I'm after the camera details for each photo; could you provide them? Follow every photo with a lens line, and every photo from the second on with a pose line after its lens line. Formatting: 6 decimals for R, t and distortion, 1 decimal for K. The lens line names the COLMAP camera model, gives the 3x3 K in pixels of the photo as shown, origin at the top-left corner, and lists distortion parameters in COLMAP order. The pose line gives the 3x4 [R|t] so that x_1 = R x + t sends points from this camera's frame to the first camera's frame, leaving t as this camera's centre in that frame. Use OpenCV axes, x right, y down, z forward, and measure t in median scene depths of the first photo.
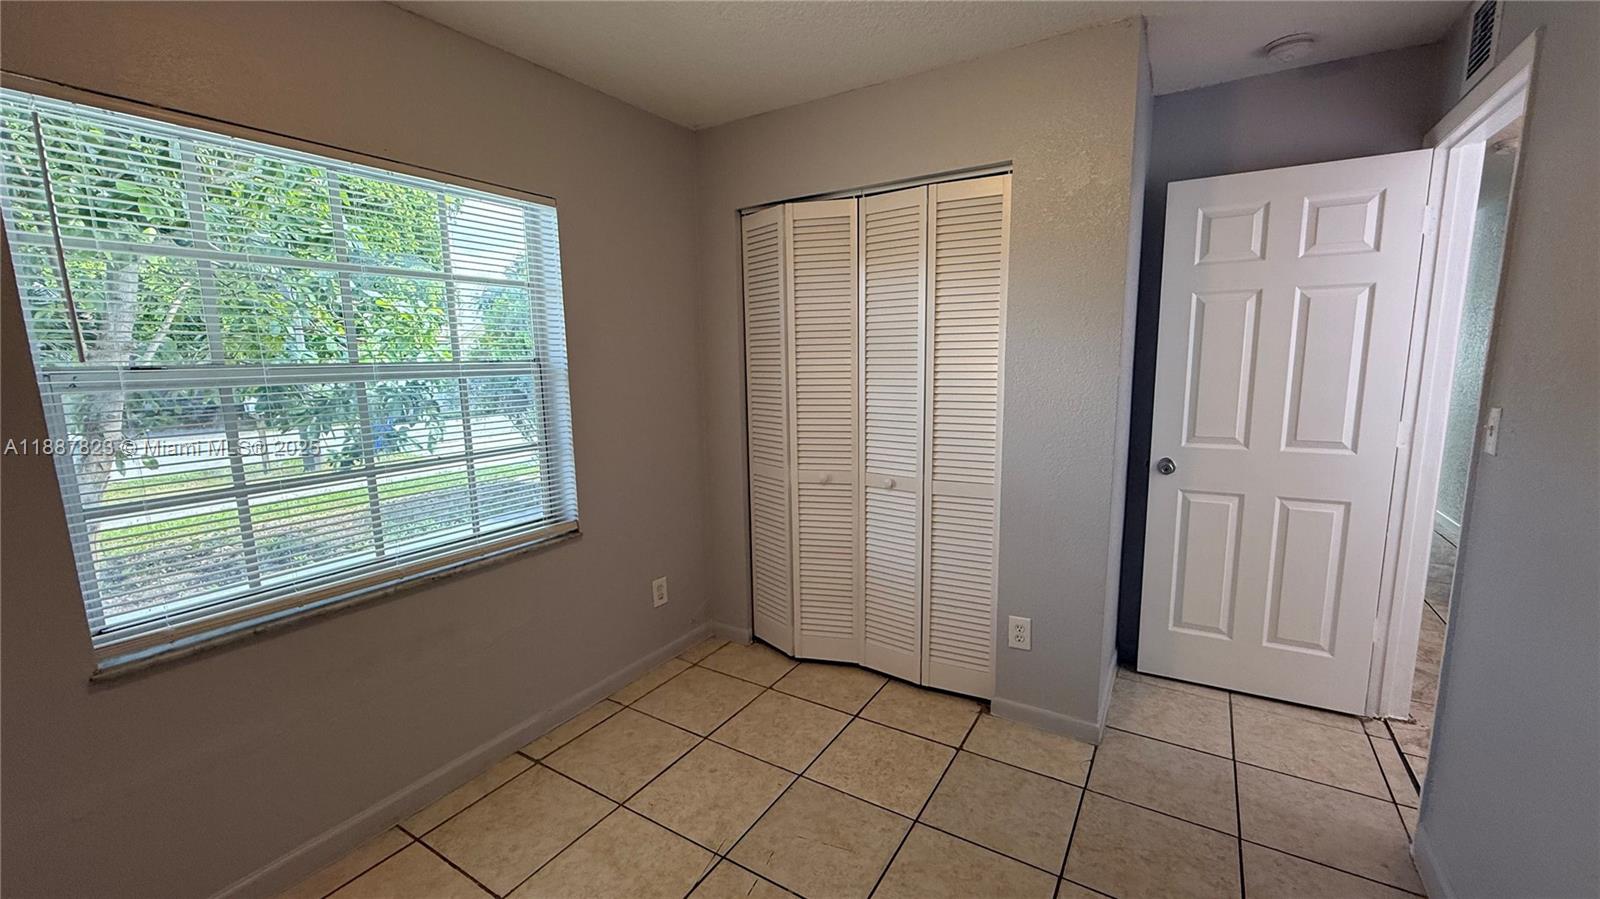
lens RADIAL K [[638.1, 0, 802.6], [0, 638.1, 450.4], [0, 0, 1]] dist [0.000317, -0.000200]
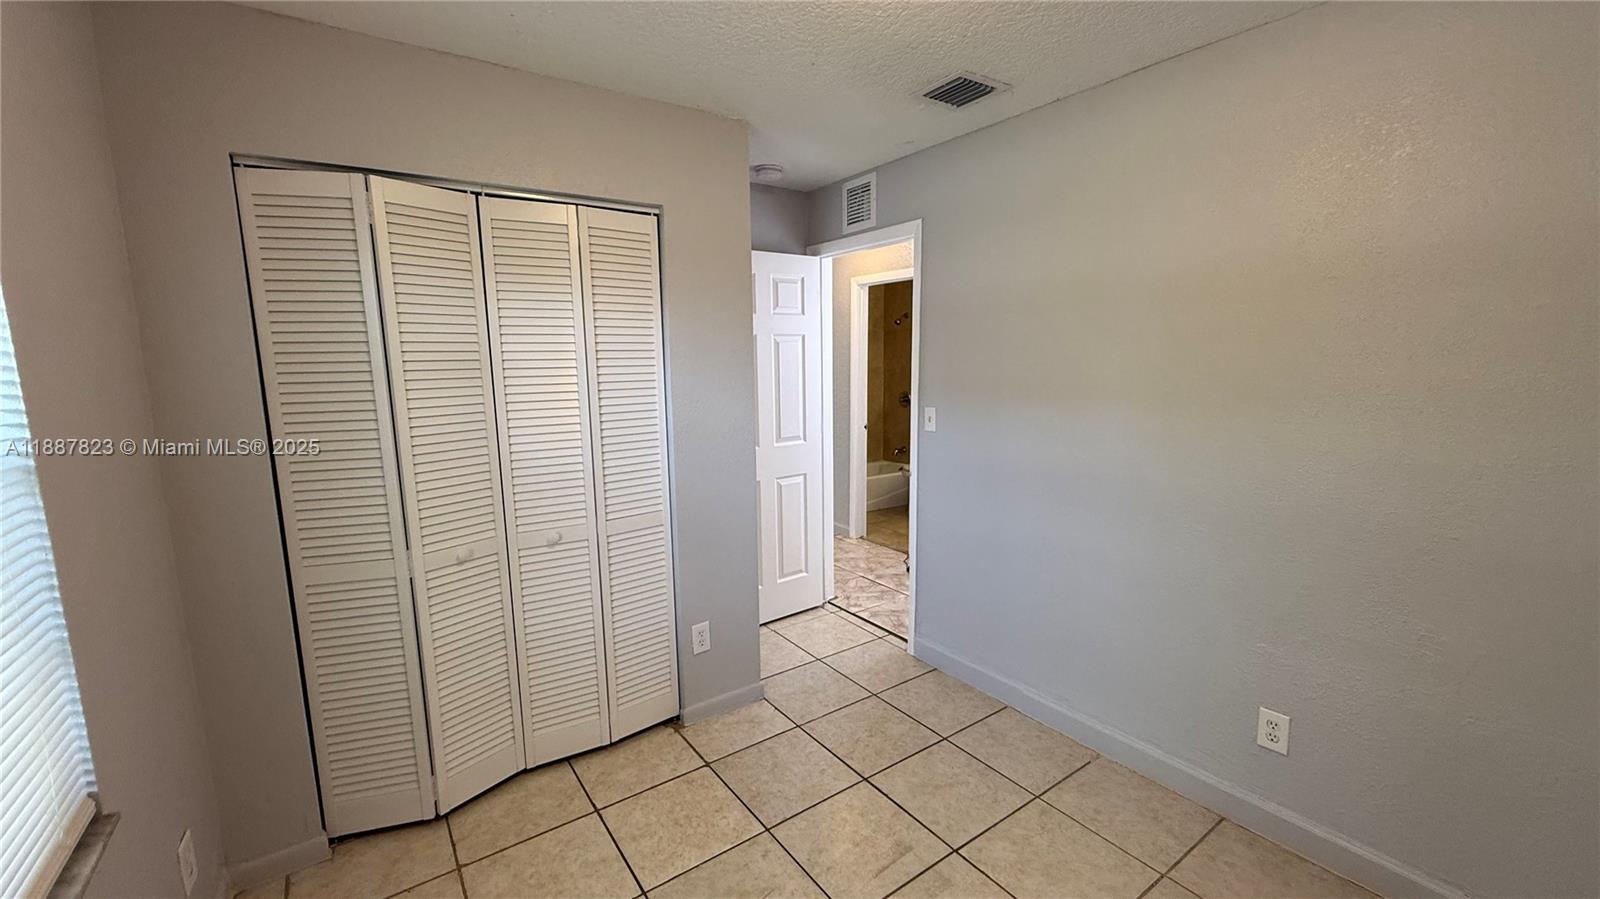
lens RADIAL K [[638.1, 0, 795.0], [0, 638.1, 448.7], [0, 0, 1]] dist [0.000317, -0.000200]
pose [[0.391328, -0.121348, 0.912215, -0.530599], [0.147186, 0.986760, 0.068123, -0.081315], [-0.908404, 0.107607, 0.404008, 0.358861]]
